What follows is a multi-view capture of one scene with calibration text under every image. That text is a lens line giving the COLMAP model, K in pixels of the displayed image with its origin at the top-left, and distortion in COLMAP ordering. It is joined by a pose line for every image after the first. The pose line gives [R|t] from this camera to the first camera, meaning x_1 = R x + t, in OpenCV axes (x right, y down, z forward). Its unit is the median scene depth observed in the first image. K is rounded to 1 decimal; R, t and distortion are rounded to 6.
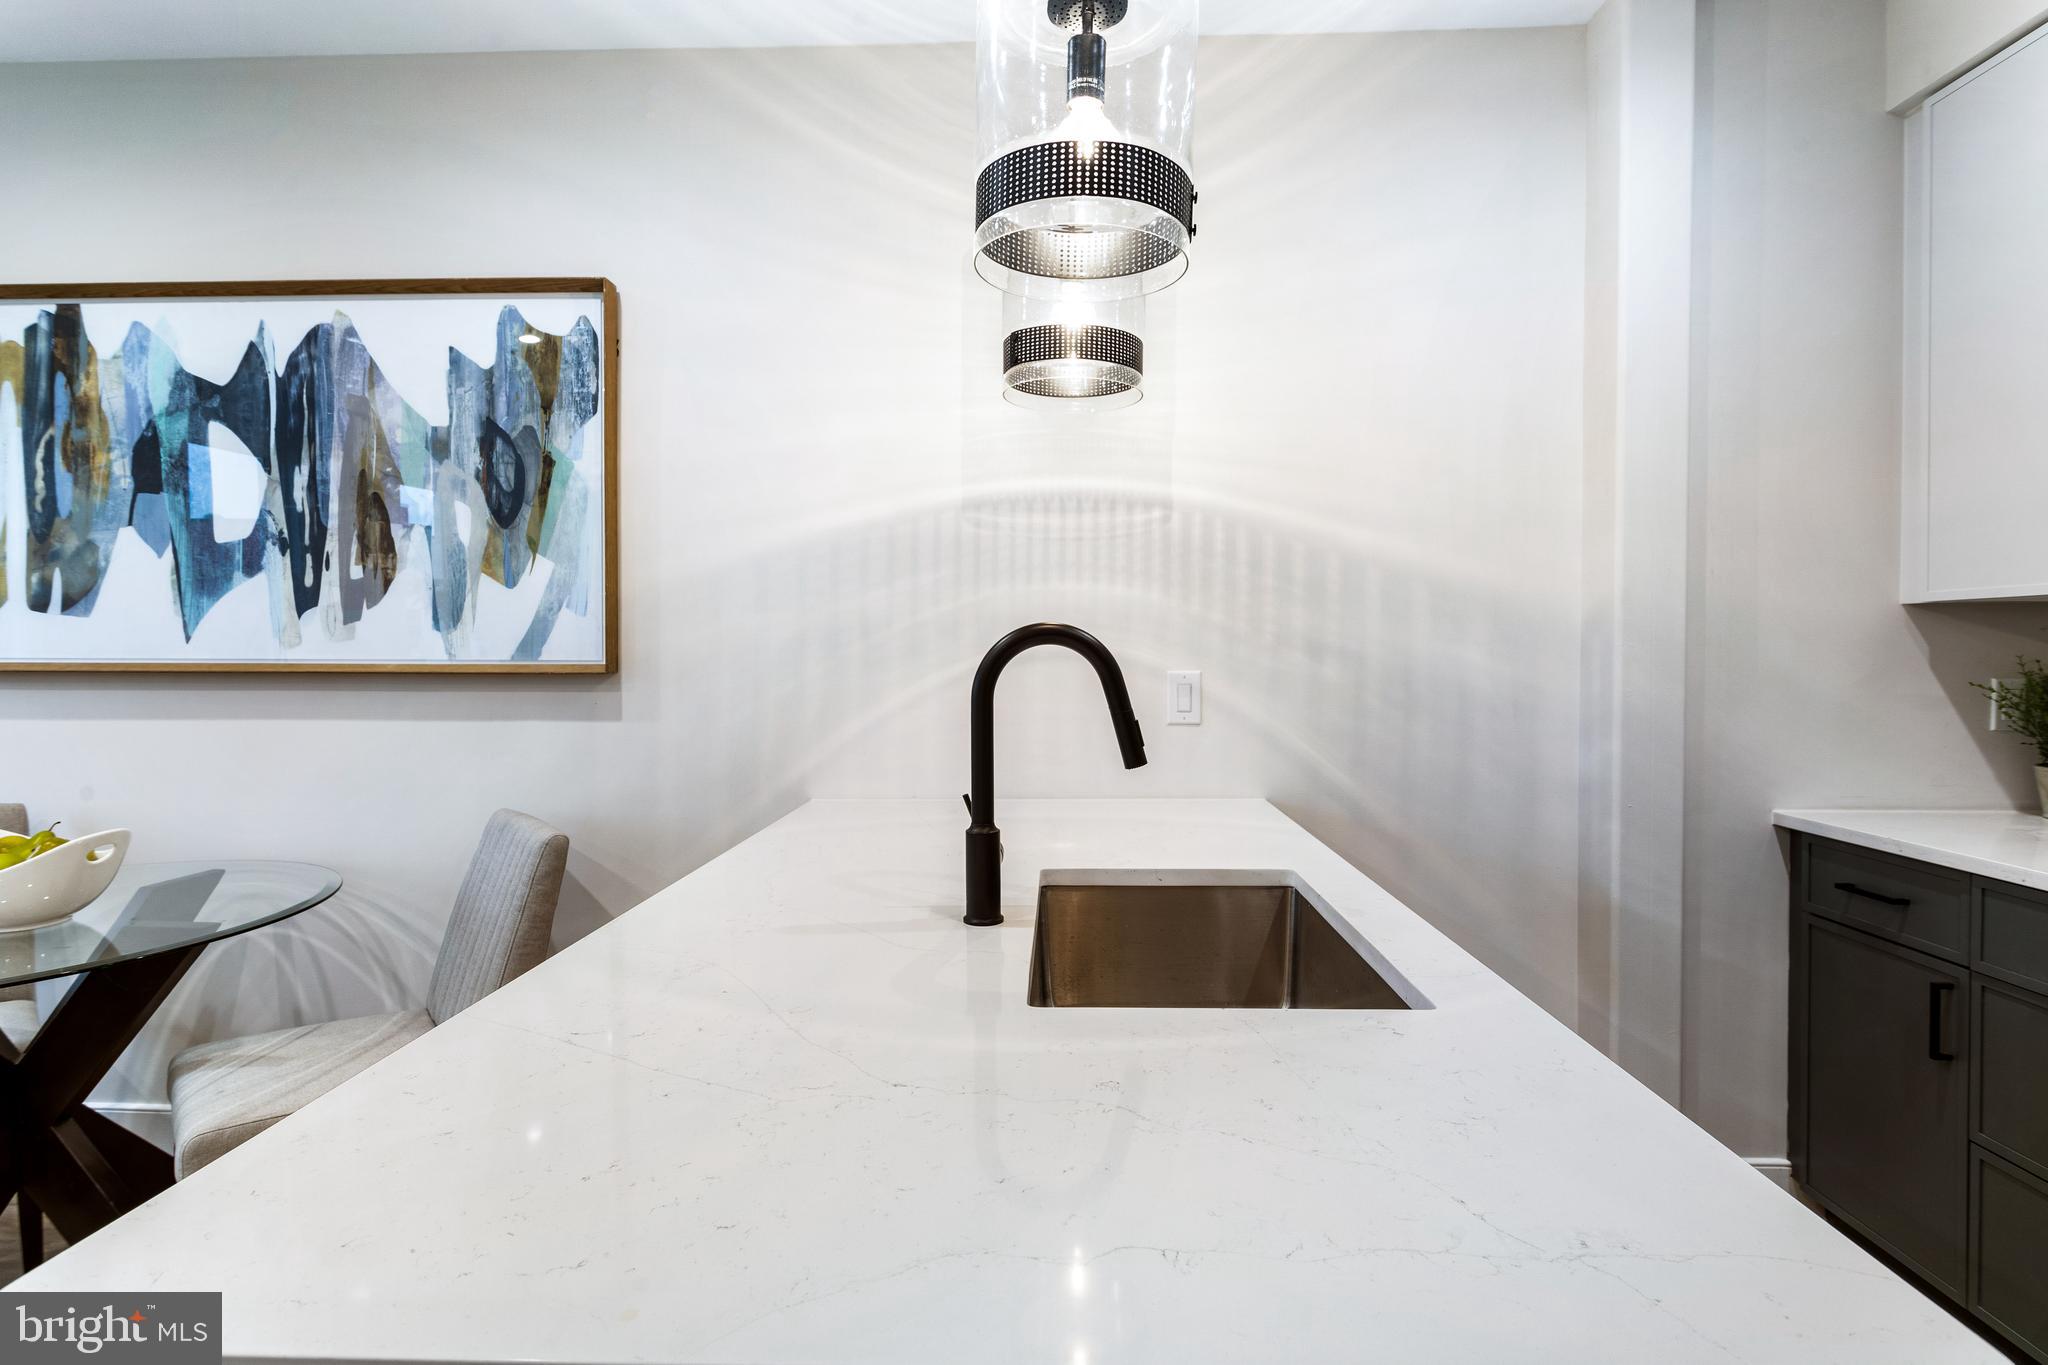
lens RADIAL K [[986.6, 0, 1017.0], [0, 986.6, 660.9], [0, 0, 1]] dist [-0.004867, 0.001736]
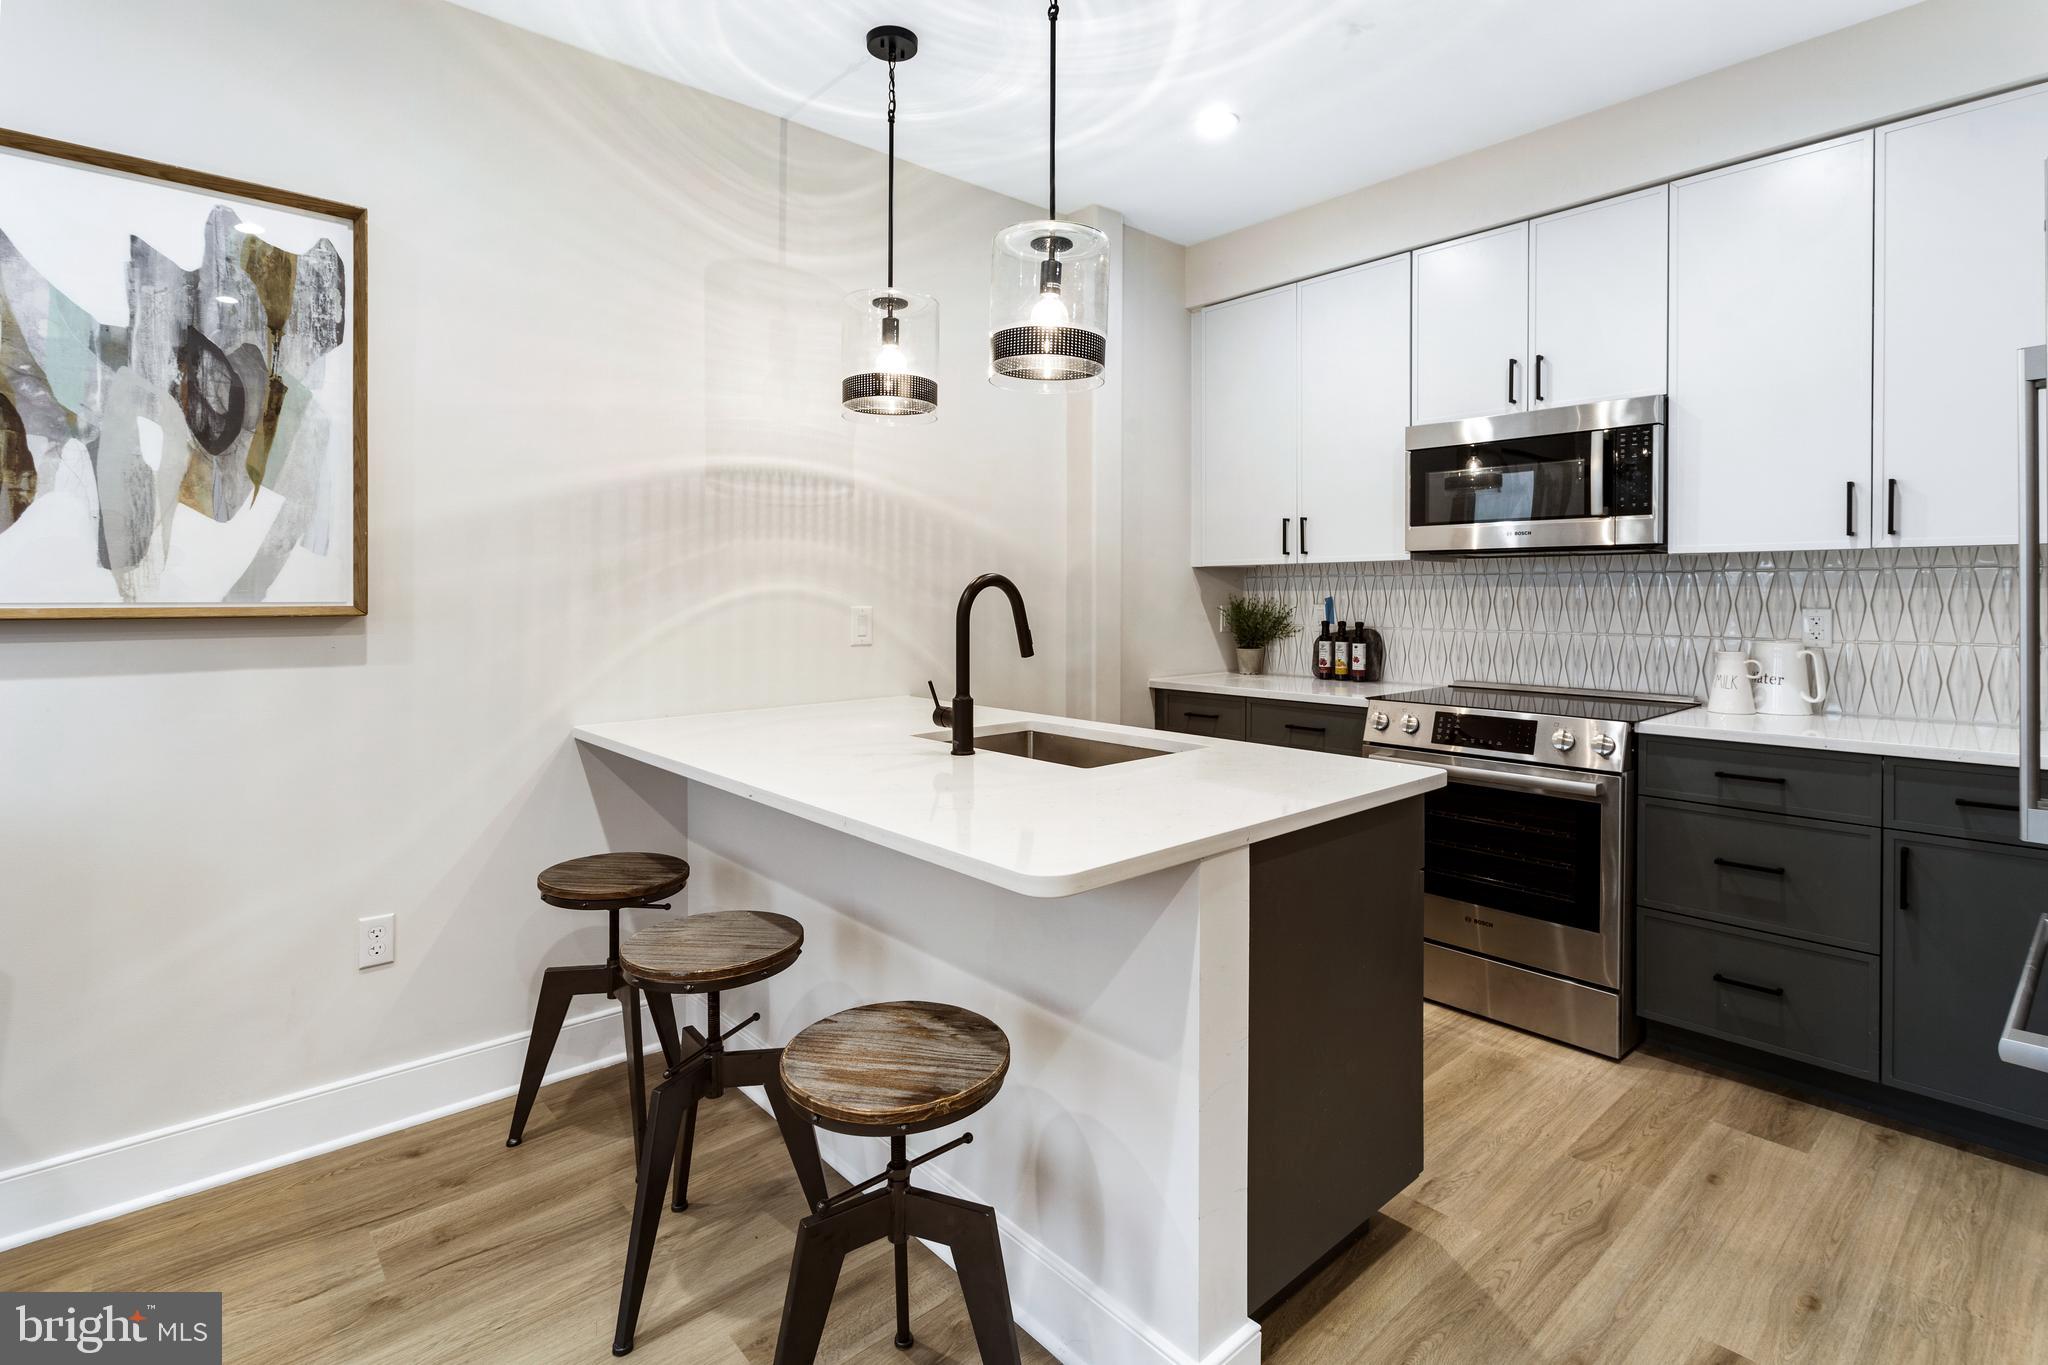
lens RADIAL K [[986.6, 0, 1021.4], [0, 986.6, 603.0], [0, 0, 1]] dist [-0.004867, 0.001736]
pose [[0.724988, -0.007830, 0.688717, -0.615792], [0.008706, 0.999960, 0.002204, 0.004084], [-0.688707, 0.004399, 0.725027, -0.148161]]
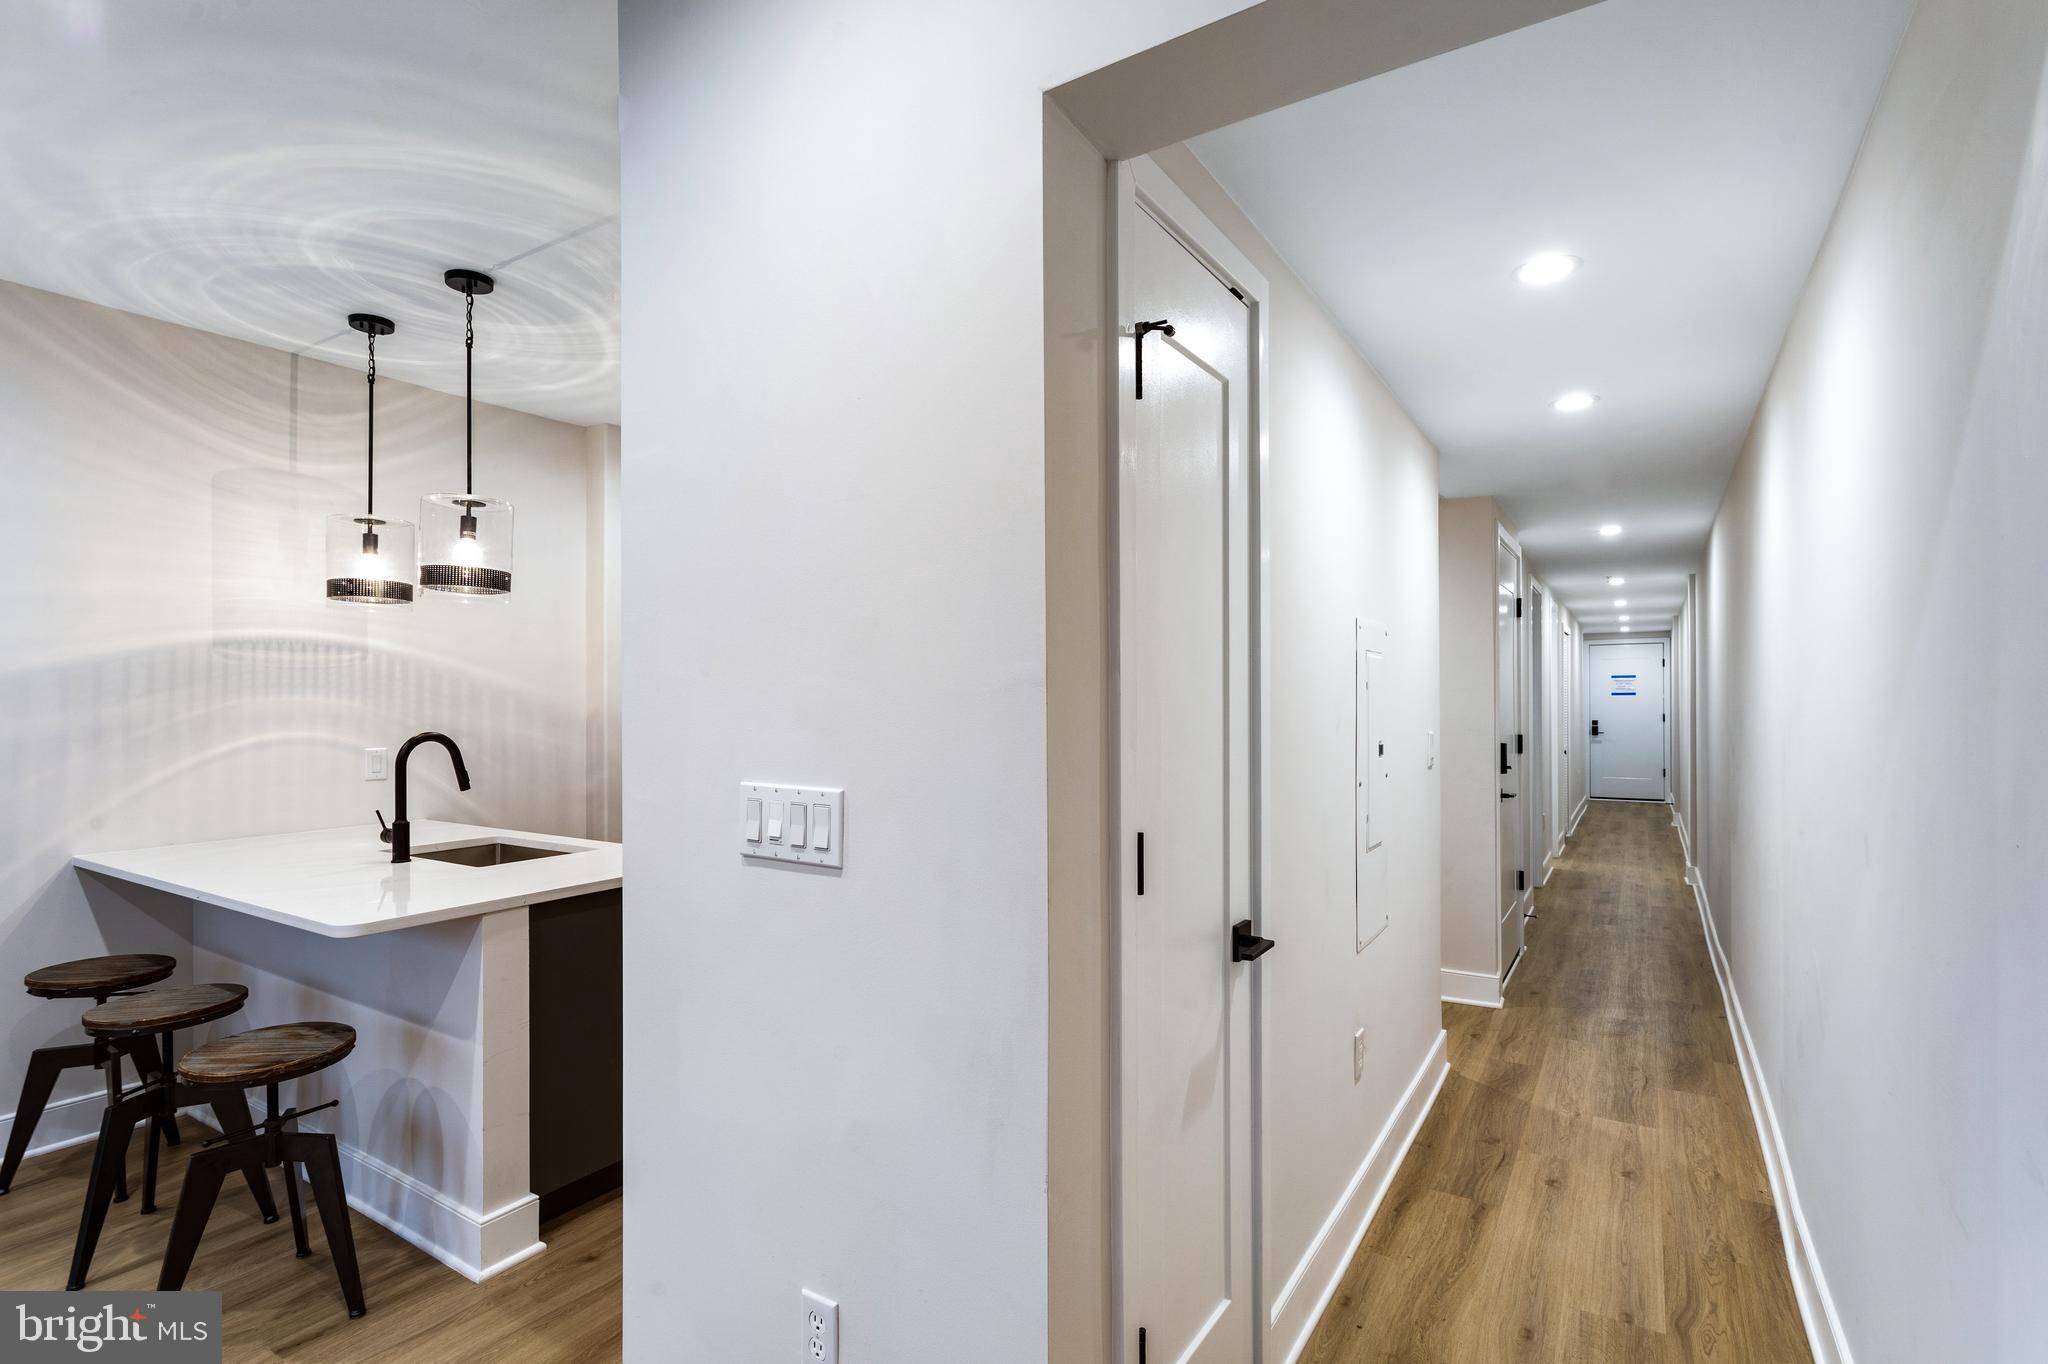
lens RADIAL K [[986.6, 0, 1029.0], [0, 986.6, 699.9], [0, 0, 1]] dist [-0.004867, 0.001736]
pose [[0.505672, -0.000985, 0.862725, -0.717297], [0.014153, 0.999874, -0.007155, -0.044925], [-0.862610, 0.015829, 0.505623, -0.812268]]
